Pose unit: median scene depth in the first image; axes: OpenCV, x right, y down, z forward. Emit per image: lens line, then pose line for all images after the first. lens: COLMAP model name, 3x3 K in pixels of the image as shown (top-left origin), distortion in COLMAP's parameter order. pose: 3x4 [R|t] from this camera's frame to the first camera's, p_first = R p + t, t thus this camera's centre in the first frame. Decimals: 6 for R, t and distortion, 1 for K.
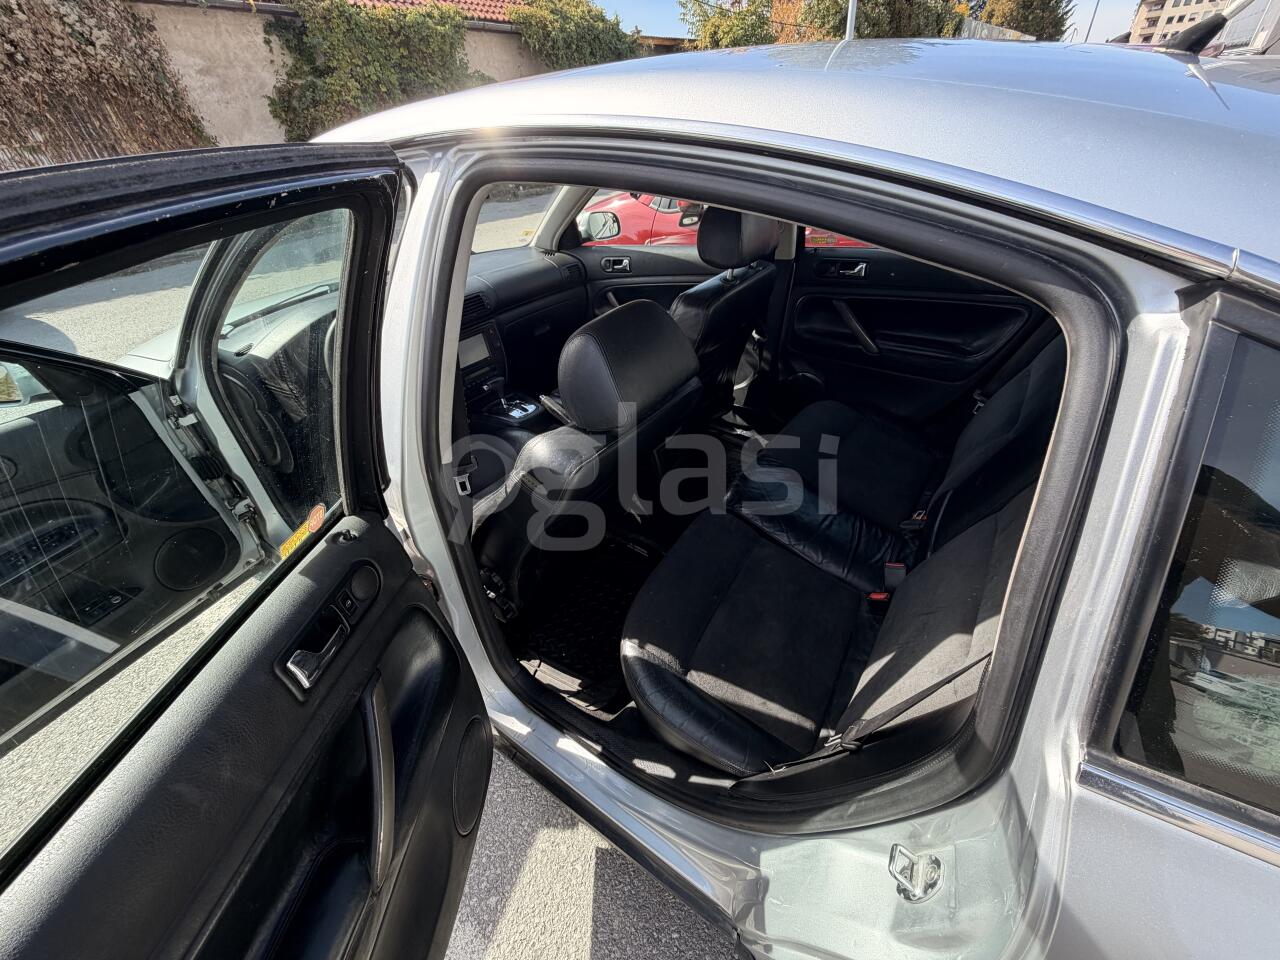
lens RADIAL K [[513.7, 0, 637.3], [0, 513.7, 480.6], [0, 0, 1]] dist [0.003244, -0.000594]
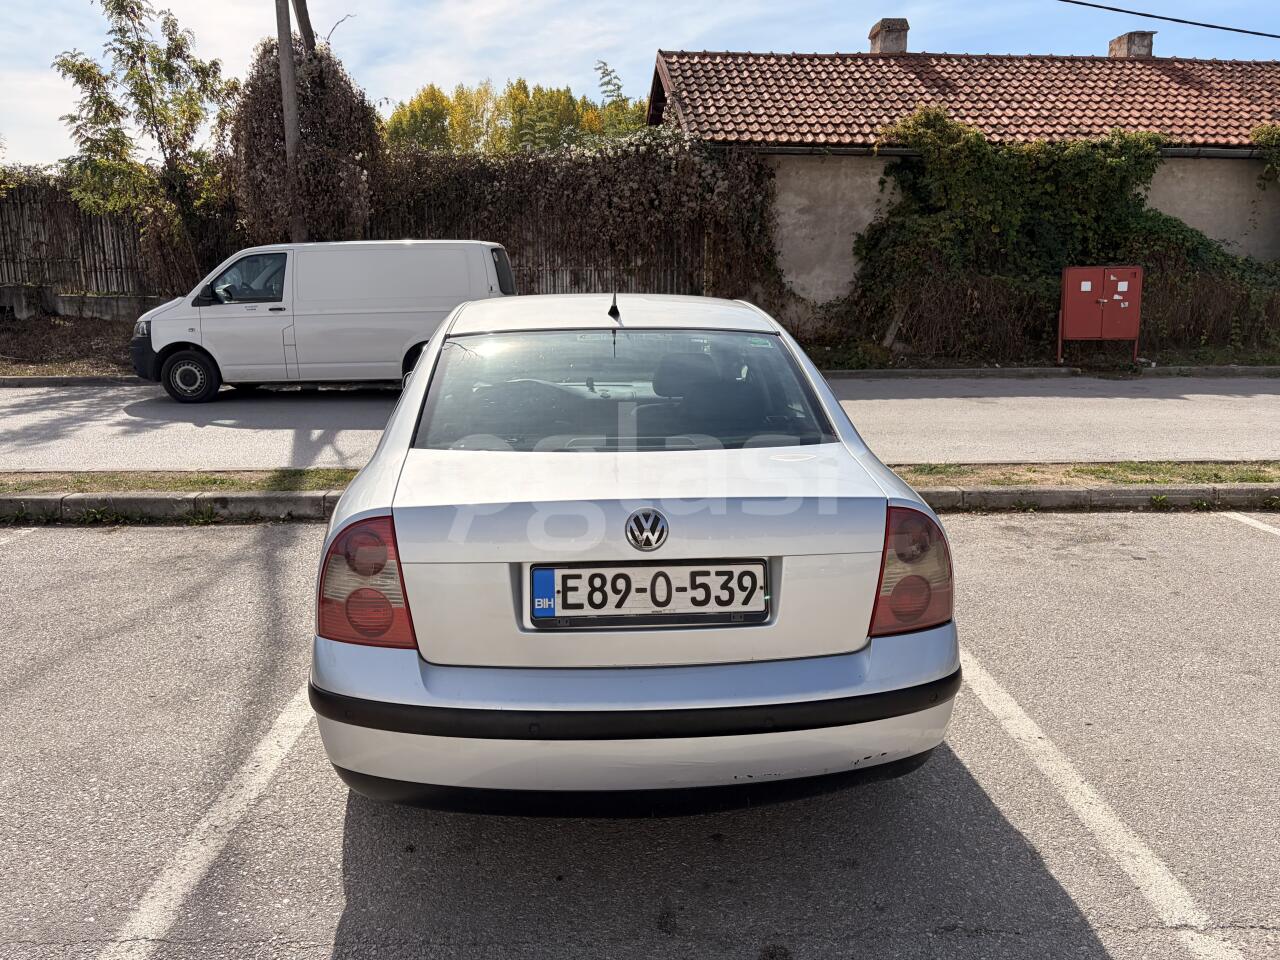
lens RADIAL K [[956.1, 0, 629.1], [0, 956.1, 514.6], [0, 0, 1]] dist [0.031286, -0.021602]
pose [[0.645569, 0.253545, -0.720385, 0.343974], [-0.477465, 0.870195, -0.121605, 0.045782], [0.596043, 0.422463, 0.682830, -0.139525]]
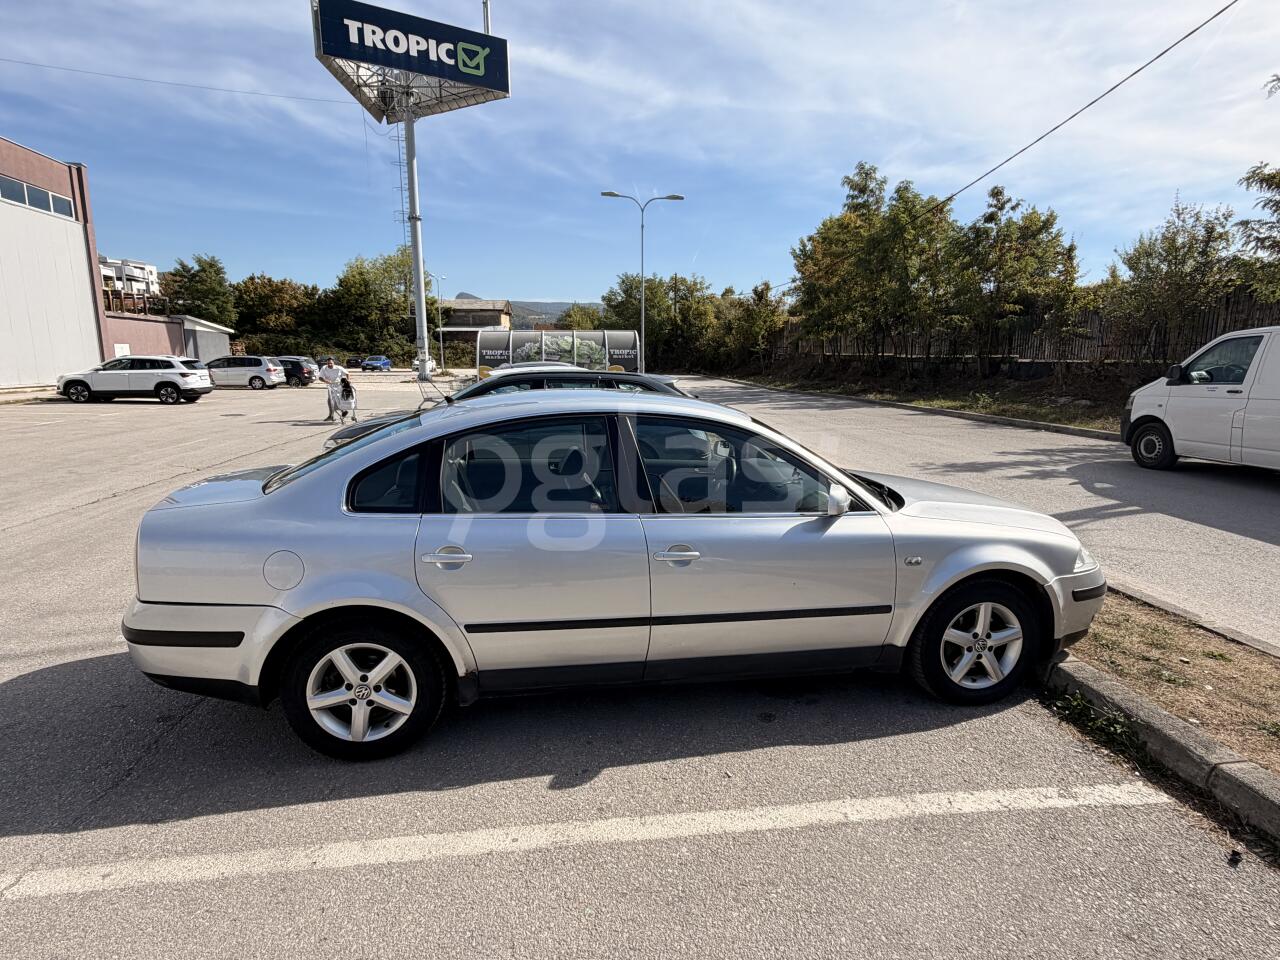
lens RADIAL K [[685.5, 0, 636.6], [0, 685.5, 482.5], [0, 0, 1]] dist [-0.002532, 0.000171]
pose [[-0.705099, 0.206973, -0.678231, 0.262776], [-0.359603, 0.719980, 0.593561, -0.287412], [0.611164, 0.662413, -0.433229, 0.320180]]
